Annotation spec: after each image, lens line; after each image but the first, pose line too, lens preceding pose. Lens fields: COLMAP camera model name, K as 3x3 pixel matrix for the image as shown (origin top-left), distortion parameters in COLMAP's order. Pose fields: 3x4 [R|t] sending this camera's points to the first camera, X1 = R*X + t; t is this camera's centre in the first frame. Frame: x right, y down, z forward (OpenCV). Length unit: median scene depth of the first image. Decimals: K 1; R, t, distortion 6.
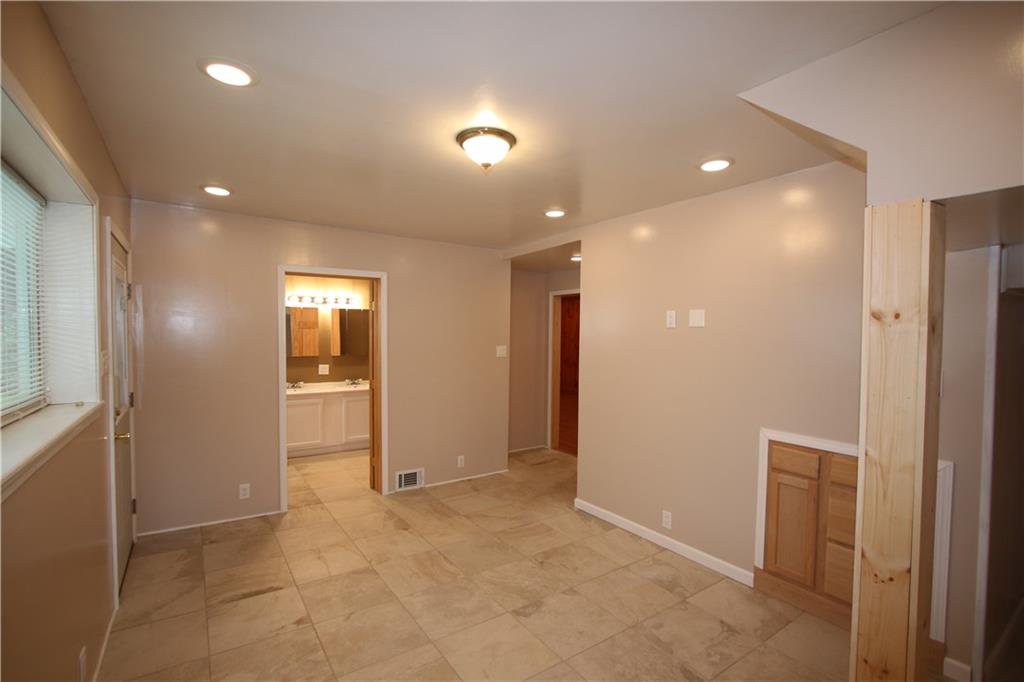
lens RADIAL K [[467.4, 0, 514.5], [0, 467.4, 344.5], [0, 0, 1]] dist [-0.016750, 0.000178]
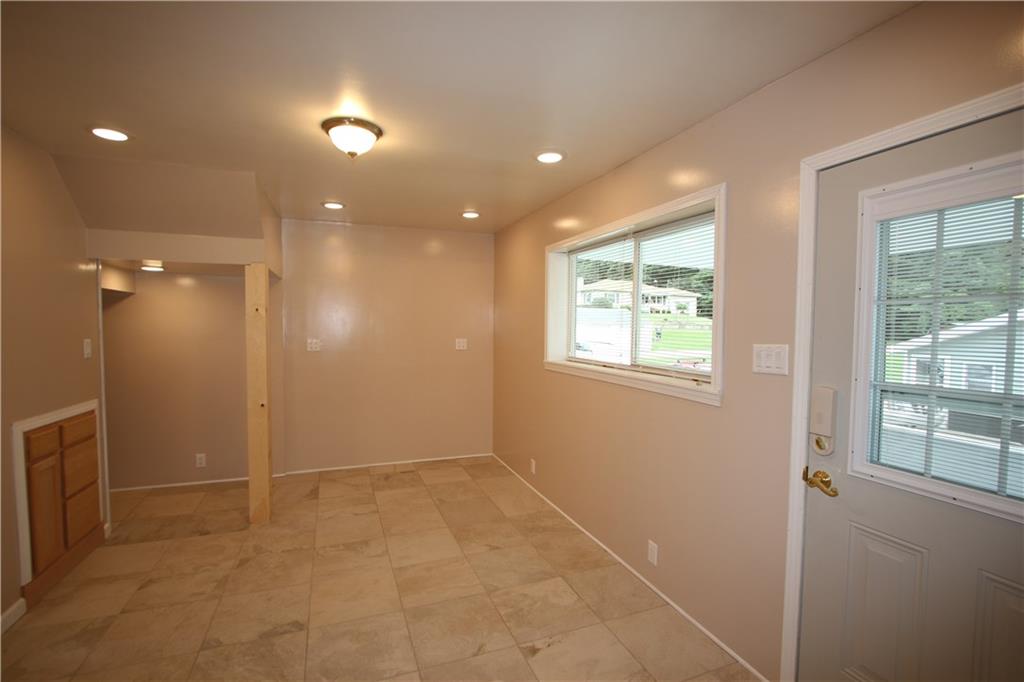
lens RADIAL K [[467.4, 0, 511.4], [0, 467.4, 345.4], [0, 0, 1]] dist [-0.016750, 0.000178]
pose [[-0.969595, -0.027460, 0.243169, -0.616116], [-0.010859, 0.997533, 0.069347, -0.032191], [-0.244473, 0.064598, -0.967502, 1.802974]]
